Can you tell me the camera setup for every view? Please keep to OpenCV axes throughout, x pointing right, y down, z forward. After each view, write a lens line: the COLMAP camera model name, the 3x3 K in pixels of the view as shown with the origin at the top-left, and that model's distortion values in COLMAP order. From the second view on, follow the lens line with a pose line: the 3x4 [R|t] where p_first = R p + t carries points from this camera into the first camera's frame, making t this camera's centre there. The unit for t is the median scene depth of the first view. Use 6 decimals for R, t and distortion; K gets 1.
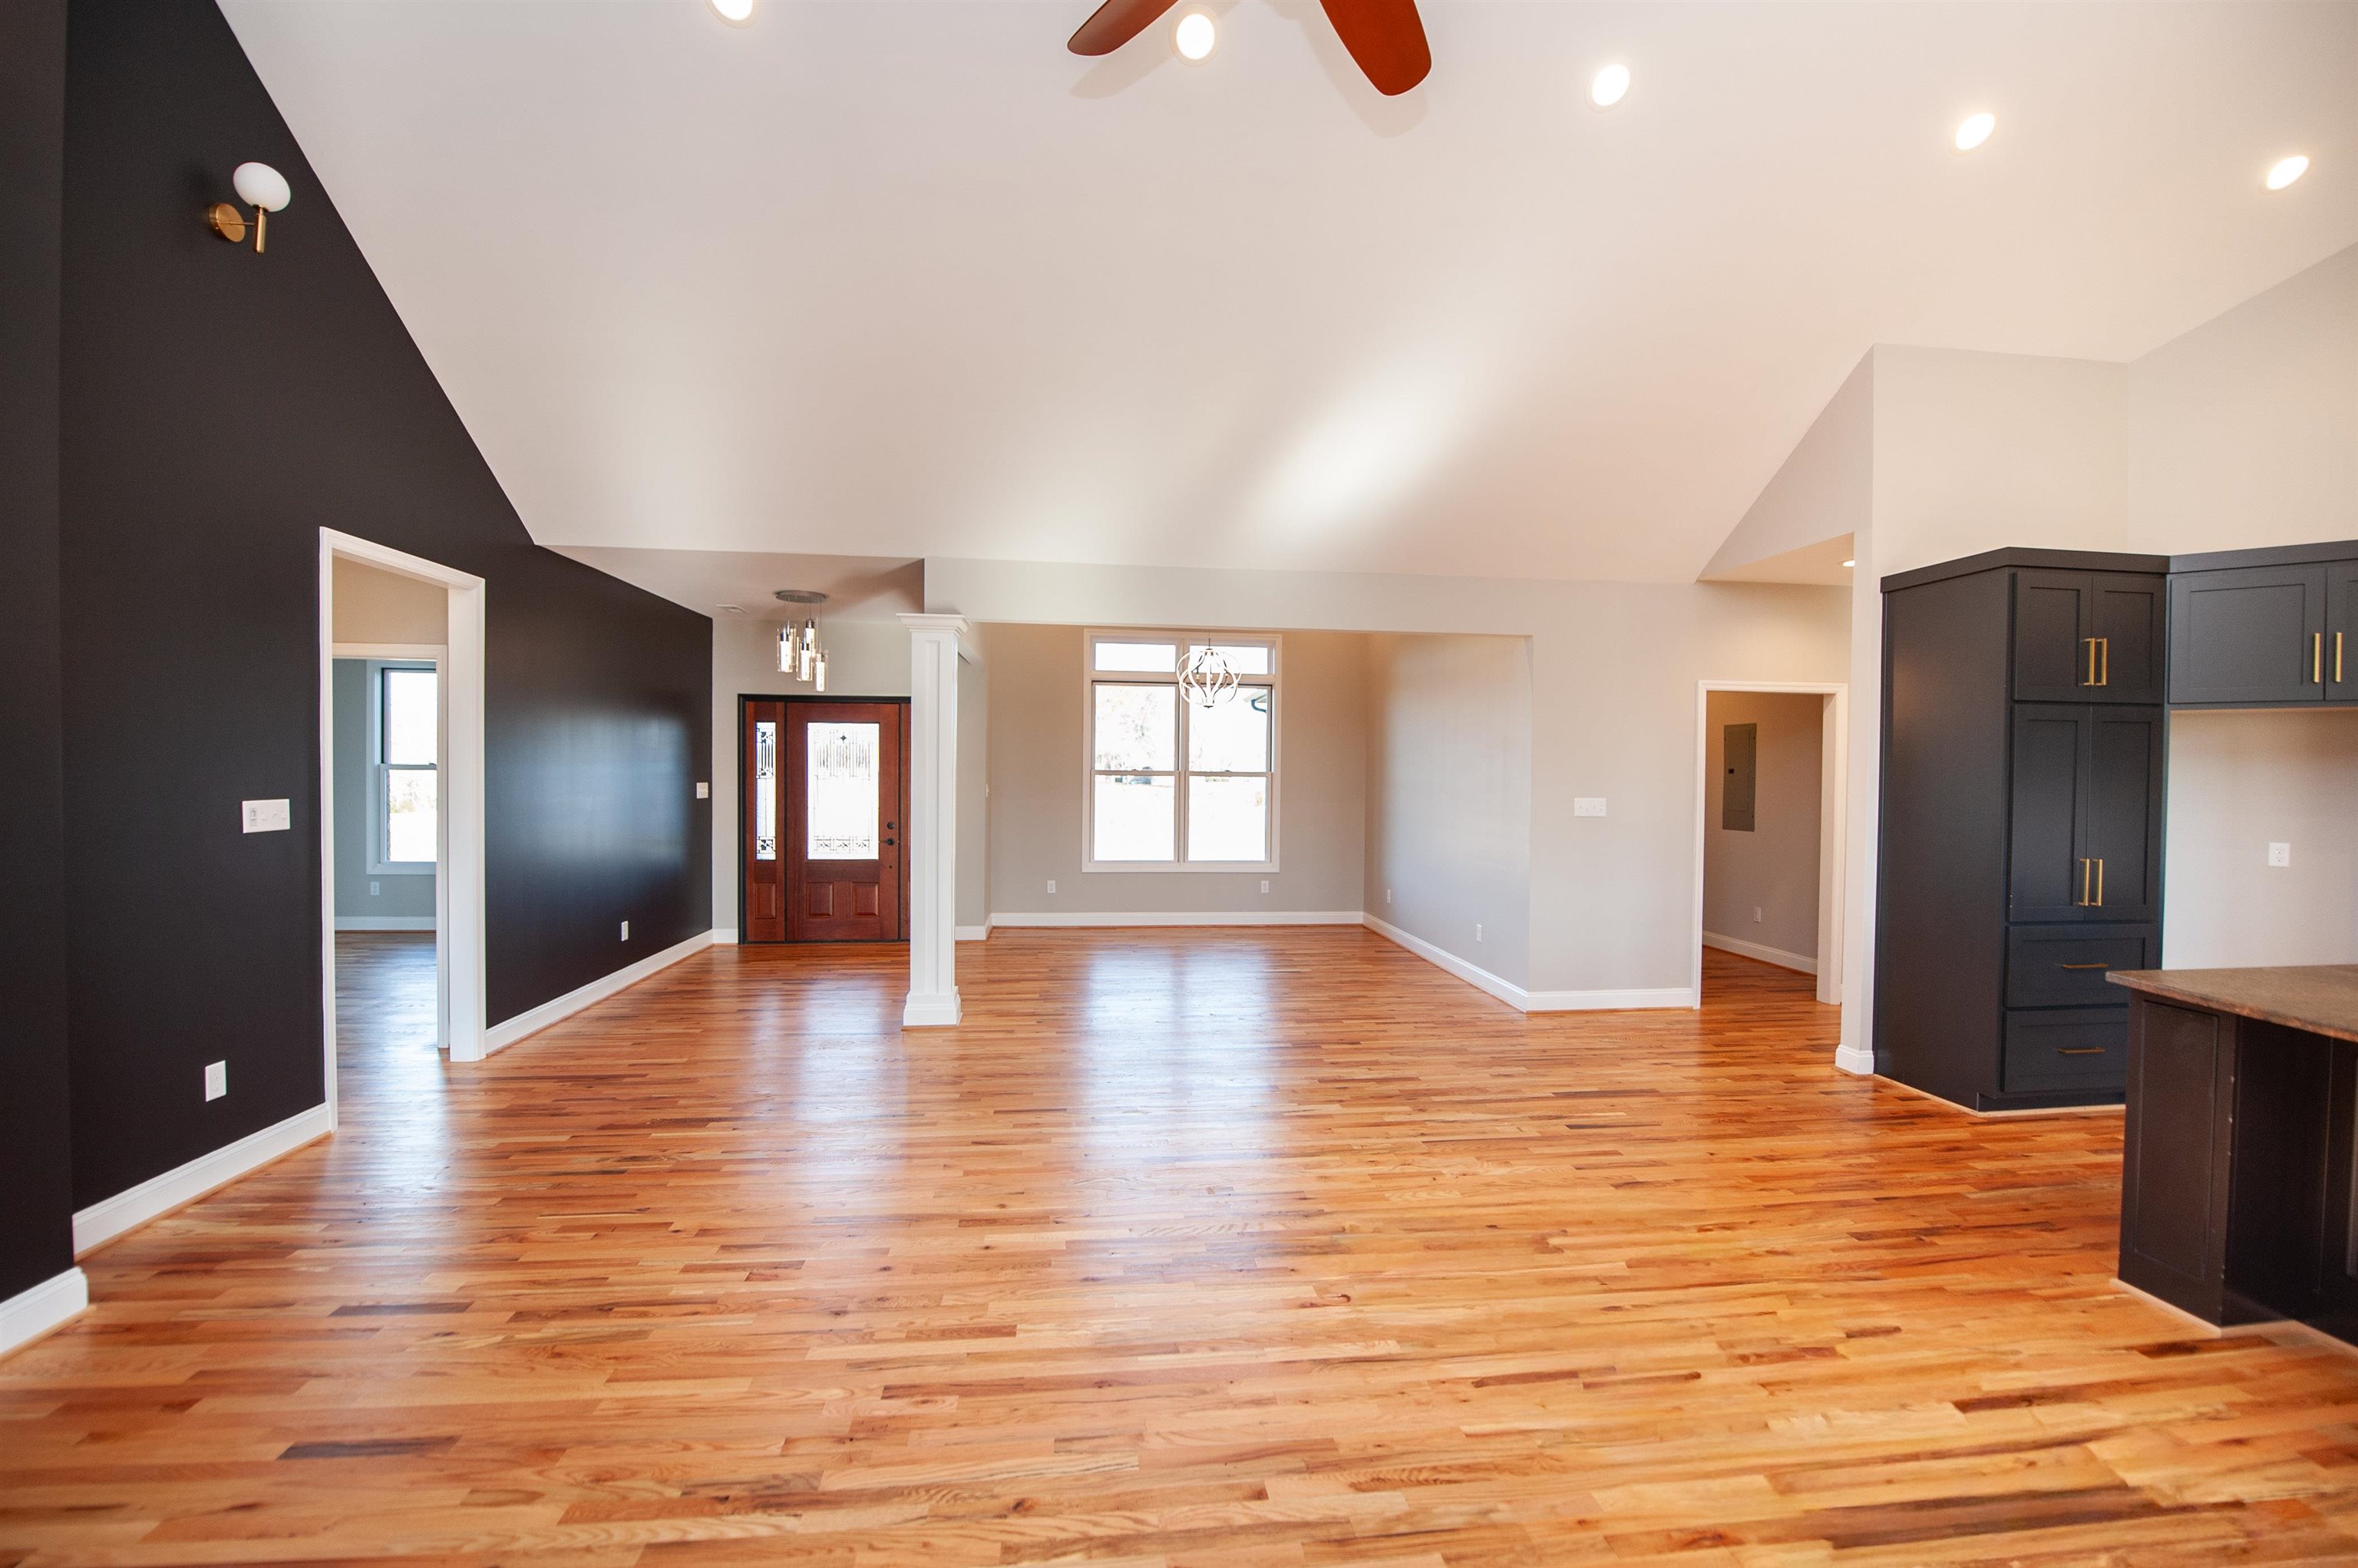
lens RADIAL K [[958.6, 0, 1185.8], [0, 958.6, 788.6], [0, 0, 1]] dist [-0.012988, -0.003530]
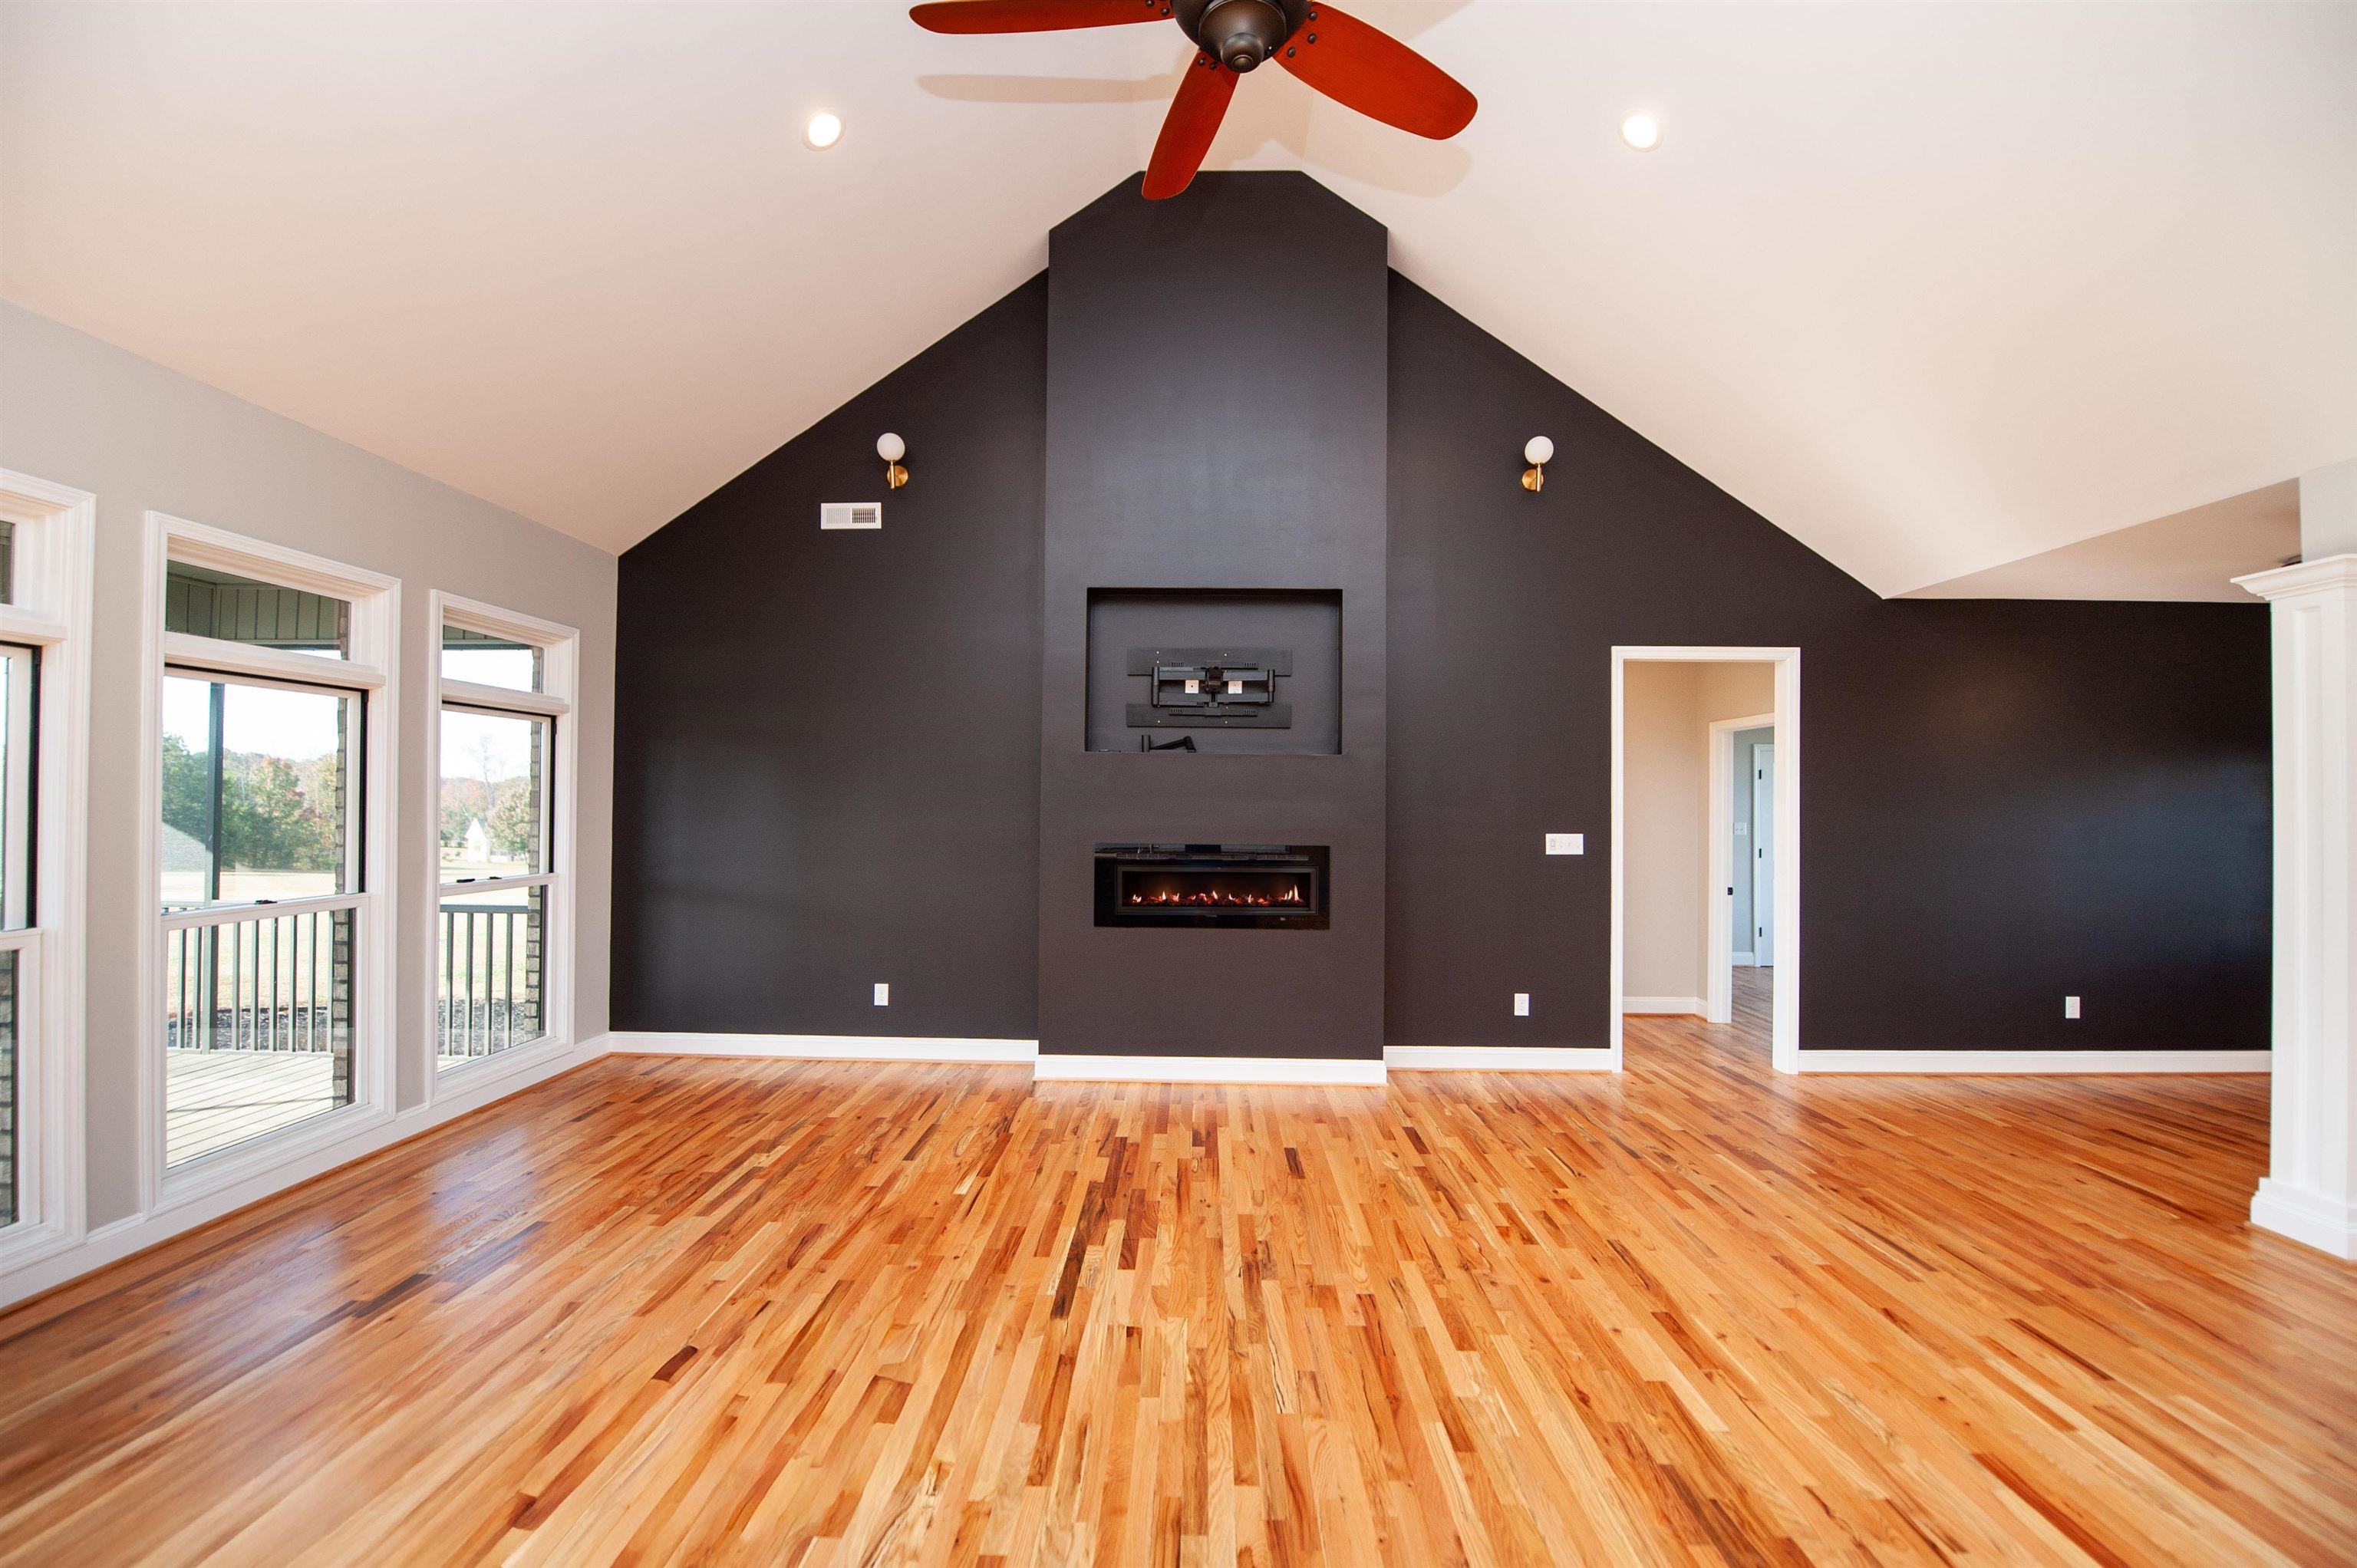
lens RADIAL K [[958.1, 0, 1185.3], [0, 958.1, 788.6], [0, 0, 1]] dist [-0.012988, -0.003530]
pose [[-0.136372, -0.025817, -0.990321, 0.539100], [-0.026461, 0.999399, -0.022410, -0.009147], [0.990304, 0.023148, -0.136973, 0.487619]]
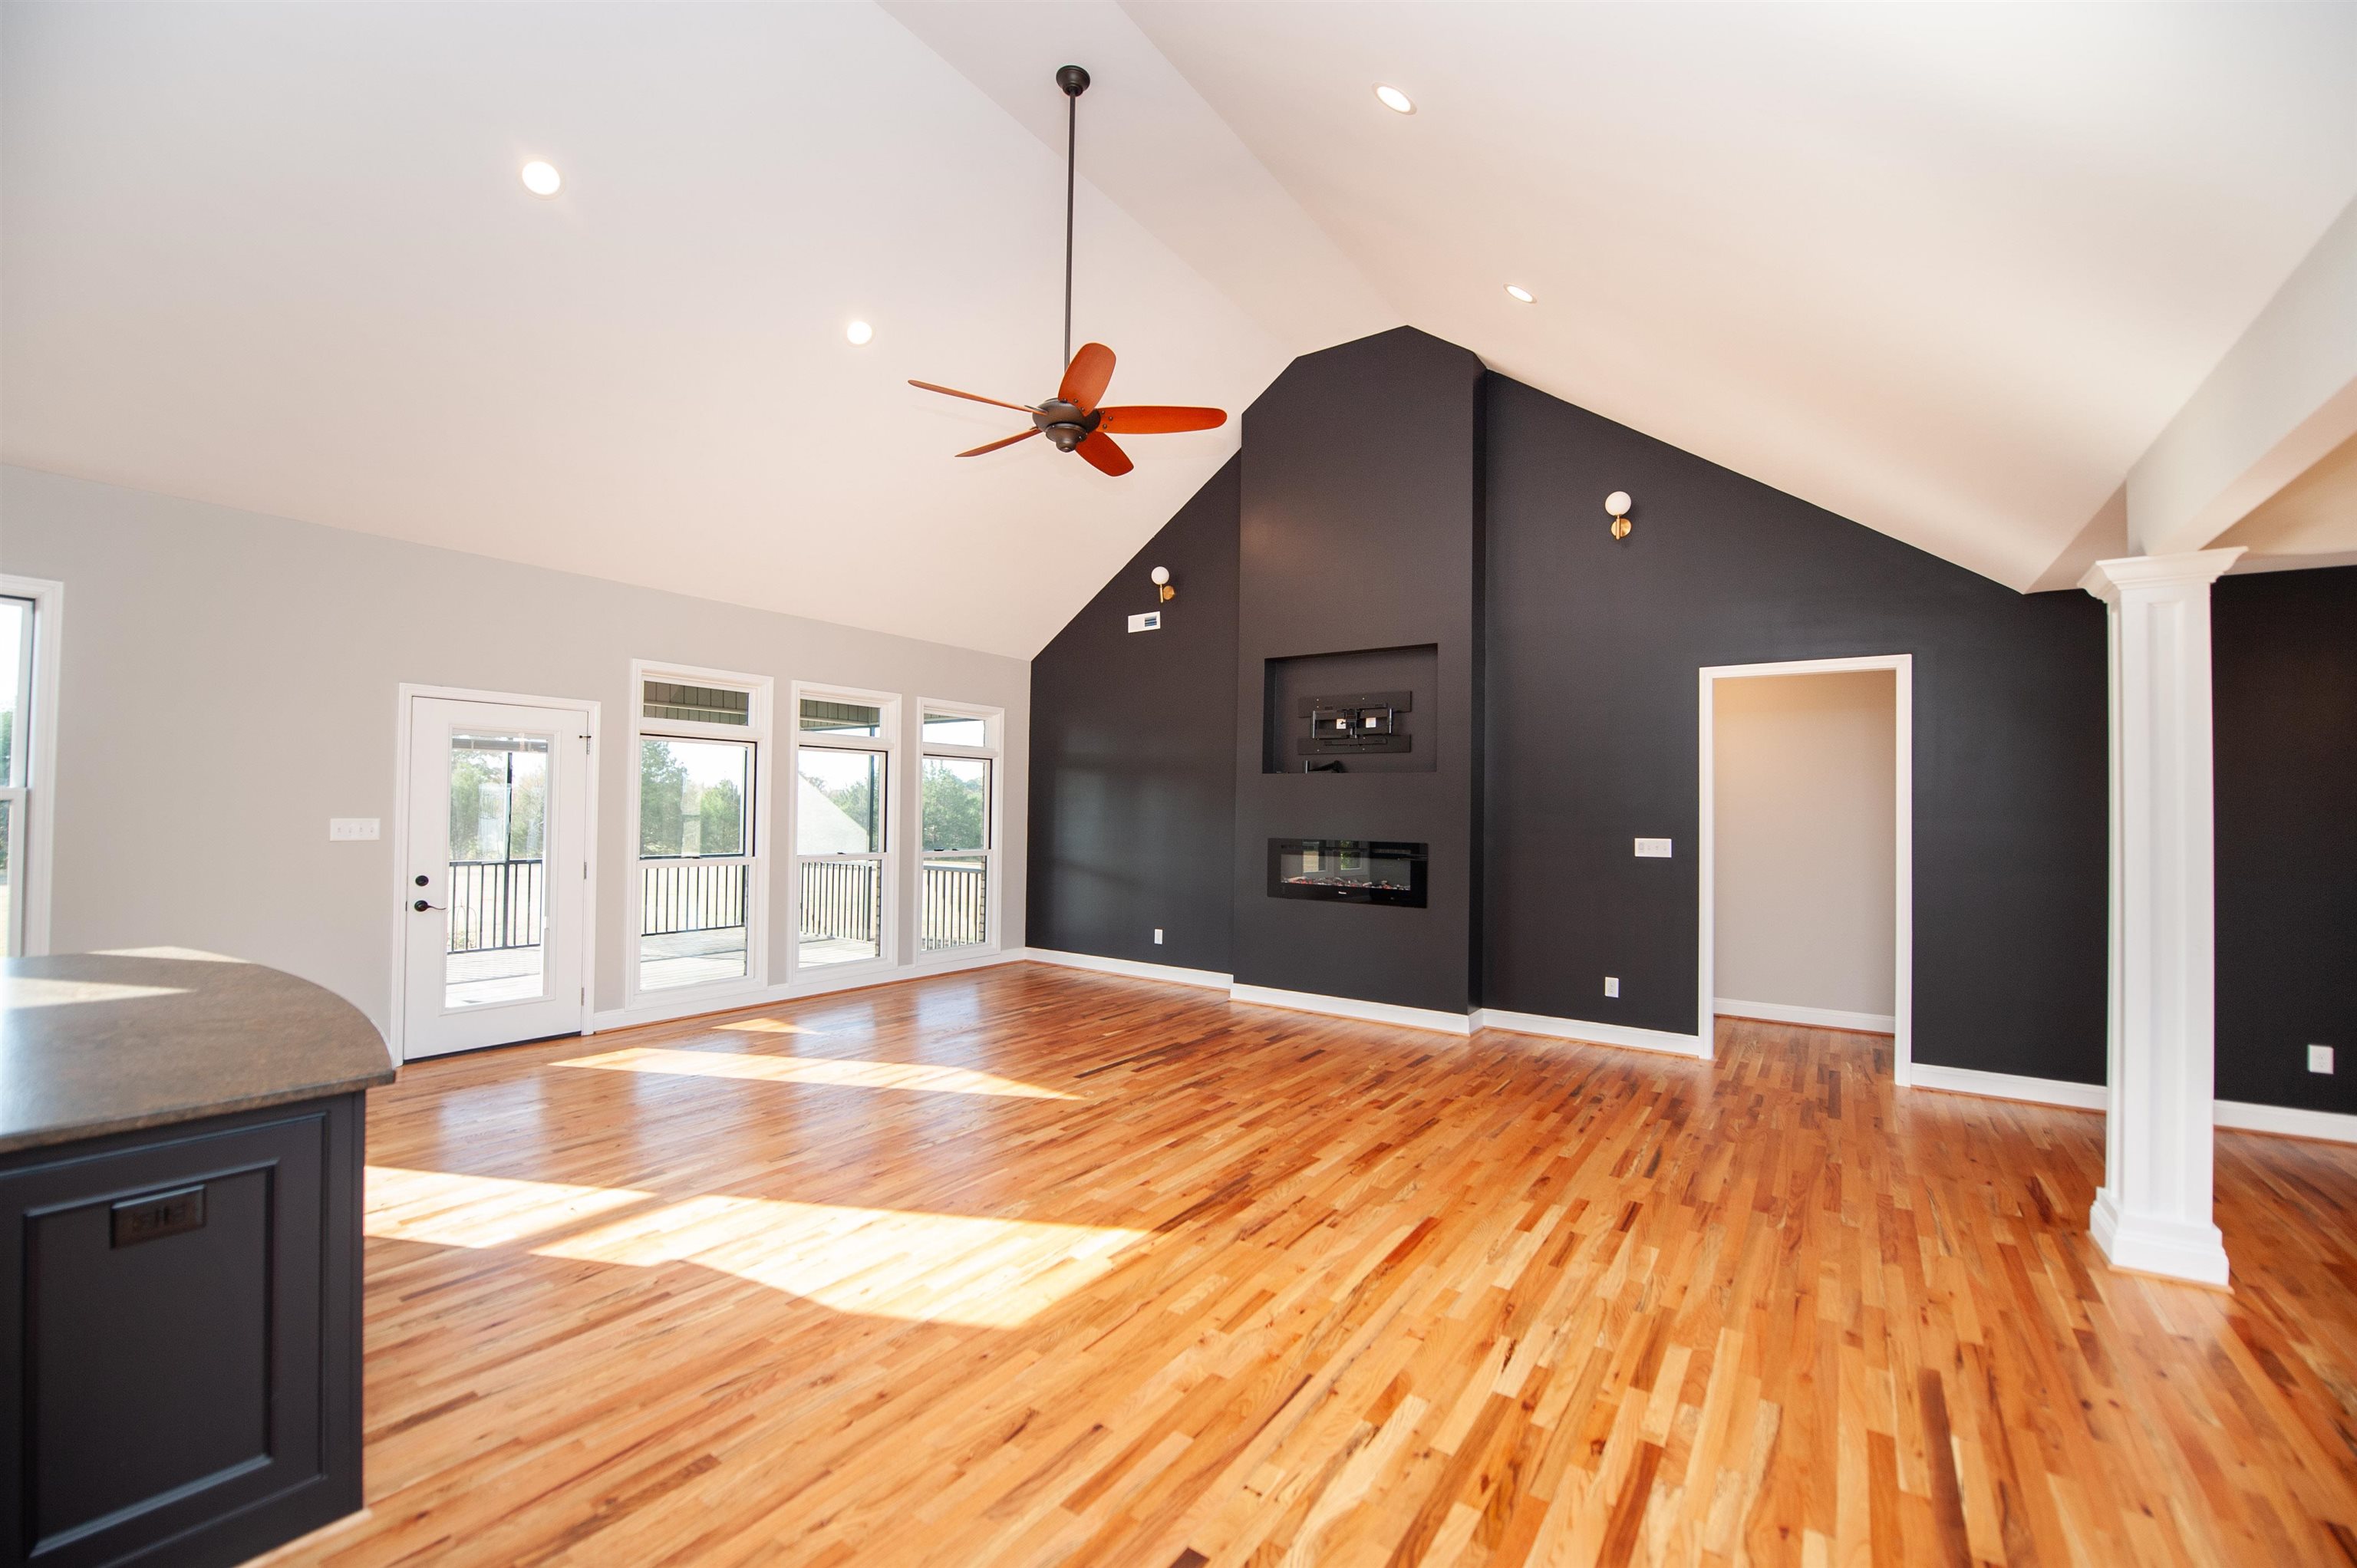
lens RADIAL K [[958.1, 0, 1185.3], [0, 958.1, 788.6], [0, 0, 1]] dist [-0.012988, -0.003530]
pose [[-0.668399, -0.037634, -0.742851, 0.732637], [-0.033575, 0.999228, -0.020412, -0.012715], [0.743045, 0.011298, -0.669146, 1.248080]]
